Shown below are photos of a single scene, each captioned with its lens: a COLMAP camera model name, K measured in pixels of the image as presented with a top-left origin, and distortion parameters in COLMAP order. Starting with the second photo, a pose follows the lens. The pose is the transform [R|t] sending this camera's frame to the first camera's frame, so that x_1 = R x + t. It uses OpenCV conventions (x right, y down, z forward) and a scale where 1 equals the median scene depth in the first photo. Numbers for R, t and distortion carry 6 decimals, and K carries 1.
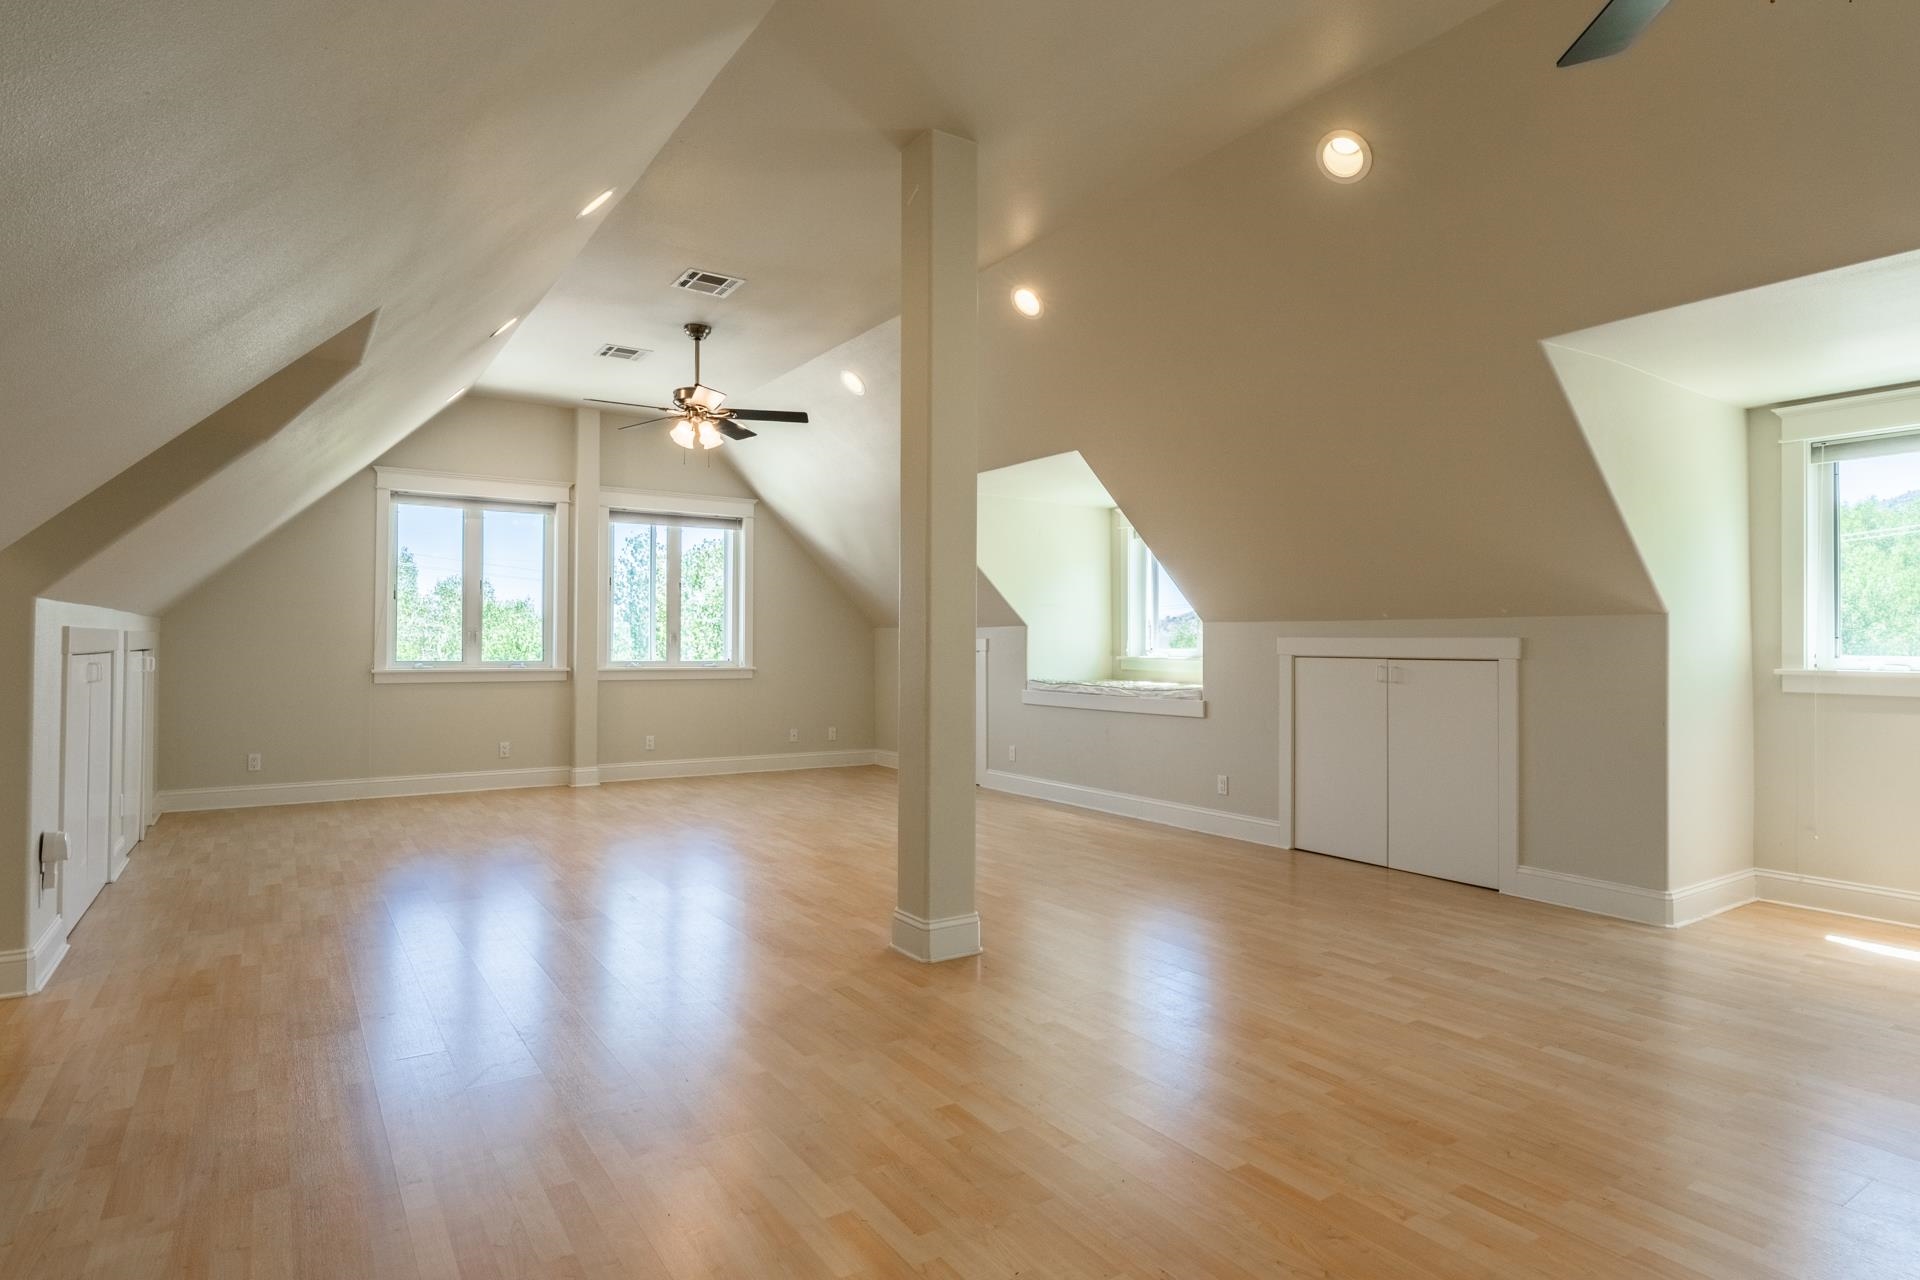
lens RADIAL K [[1076.6, 0, 960.0], [0, 1076.6, 640.0], [0, 0, 1]] dist [0.035773, 0.000185]
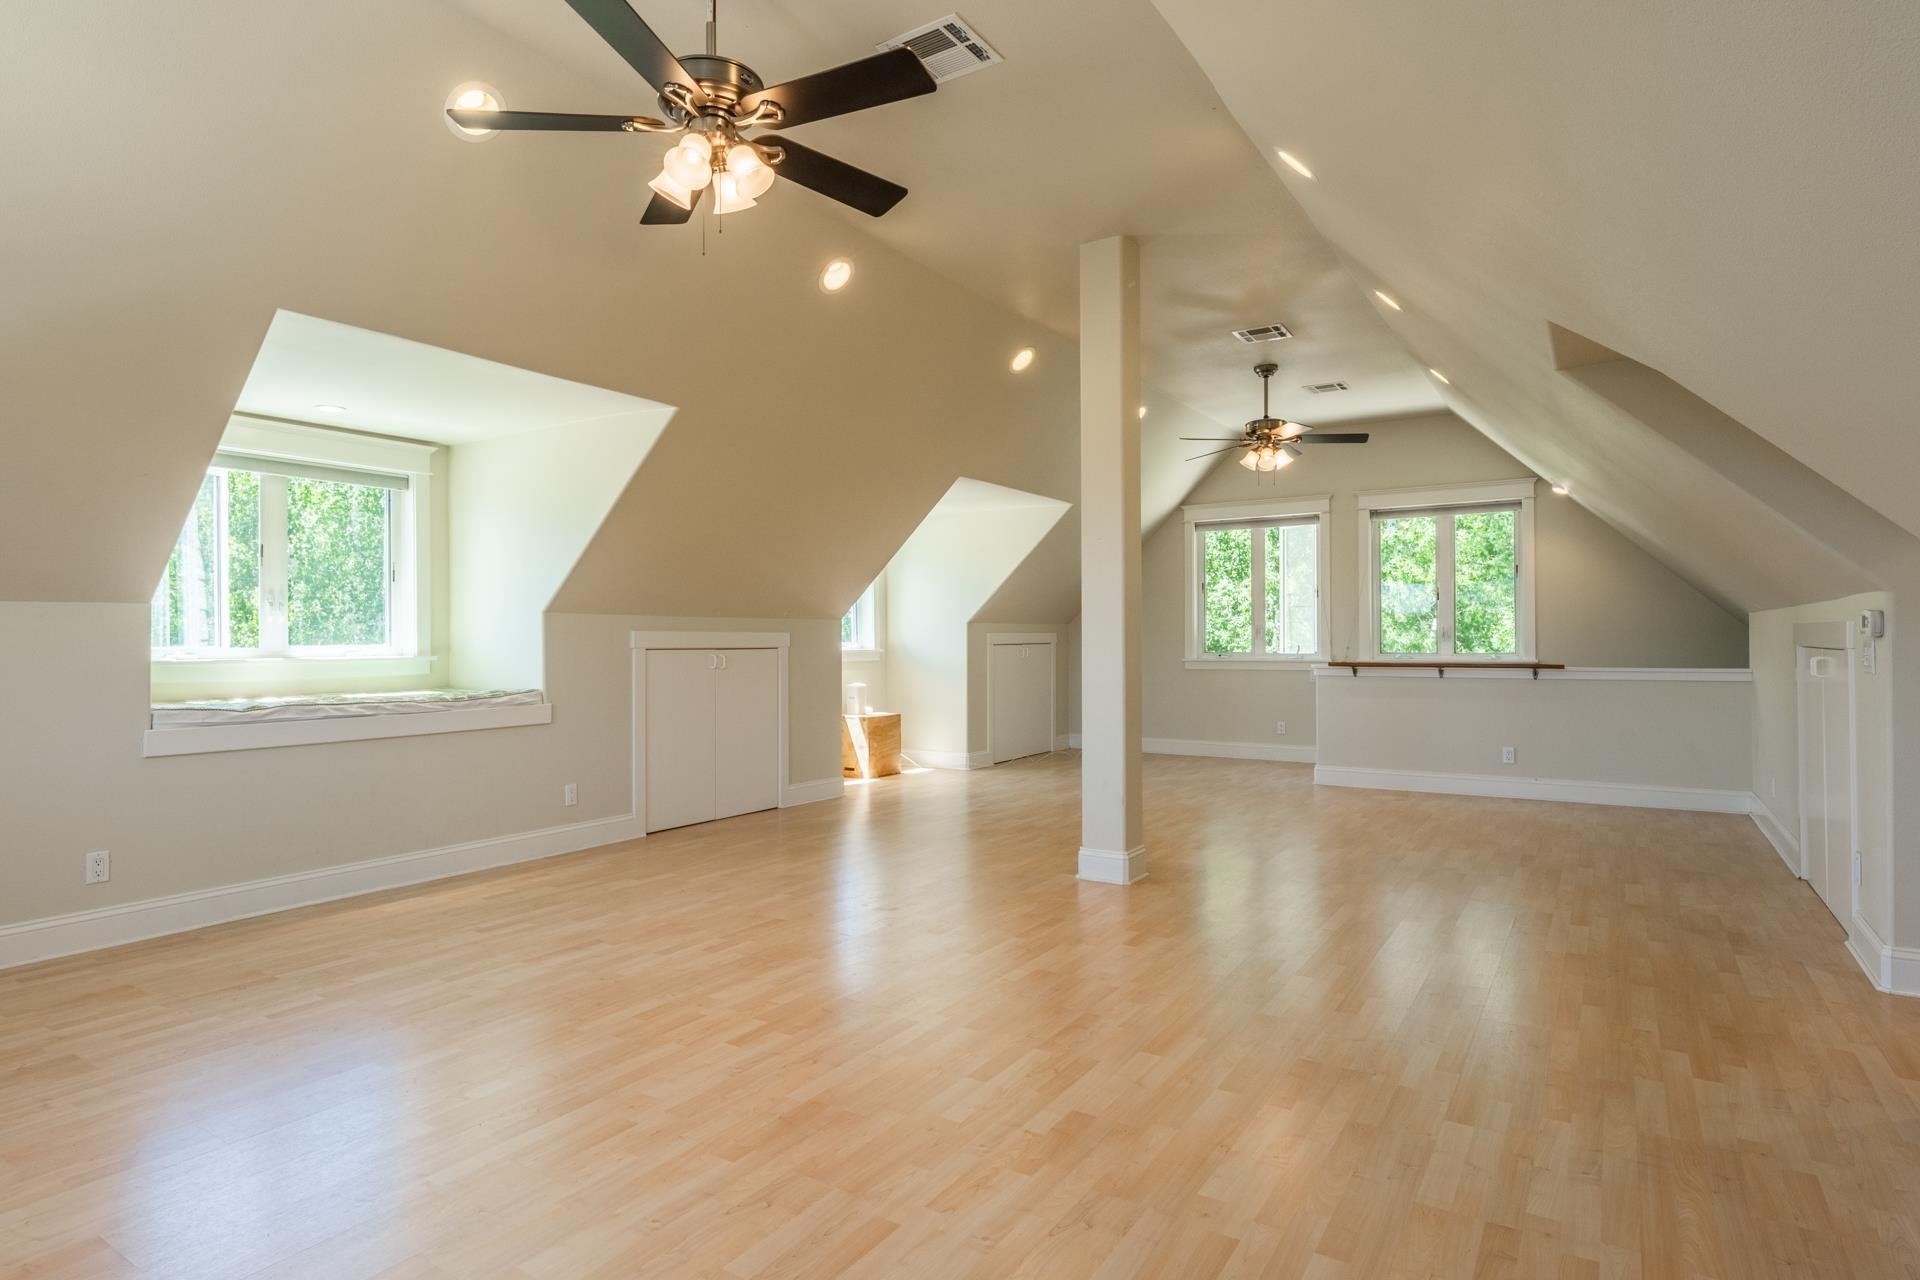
lens RADIAL K [[997.3, 0, 960.0], [0, 997.3, 640.0], [0, 0, 1]] dist [-0.002255, -0.000176]
pose [[-0.413277, -0.000597, 0.910605, -0.817672], [0.000303, 1.000000, 0.000793, 0.006545], [-0.910605, 0.000604, -0.413277, 1.326925]]
